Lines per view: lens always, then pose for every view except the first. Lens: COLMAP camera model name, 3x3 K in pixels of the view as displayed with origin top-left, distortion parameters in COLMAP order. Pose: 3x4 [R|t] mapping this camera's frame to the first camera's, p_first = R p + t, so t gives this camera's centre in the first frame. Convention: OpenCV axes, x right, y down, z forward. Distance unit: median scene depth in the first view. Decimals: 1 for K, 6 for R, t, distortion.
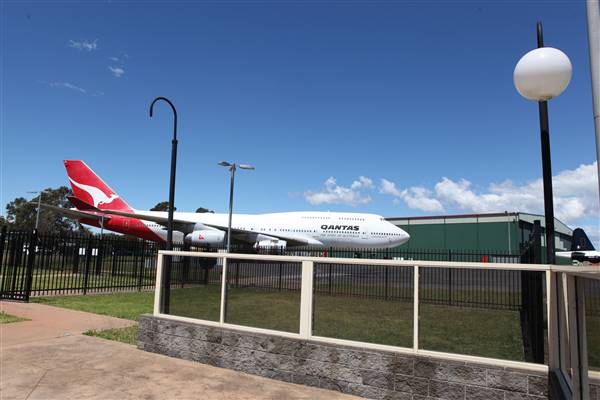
lens RADIAL K [[413.5, 0, 300.0], [0, 413.5, 200.0], [0, 0, 1]] dist [-0.102435, 0.073417]
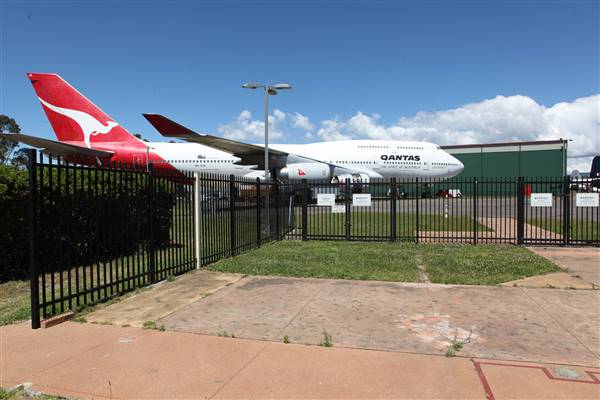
lens RADIAL K [[413.5, 0, 300.0], [0, 413.5, 200.0], [0, 0, 1]] dist [-0.102435, 0.073417]
pose [[0.974367, -0.046365, 0.220133, -0.296268], [0.011707, 0.987655, 0.156208, 0.016652], [-0.224658, -0.149627, 0.962881, 0.197518]]
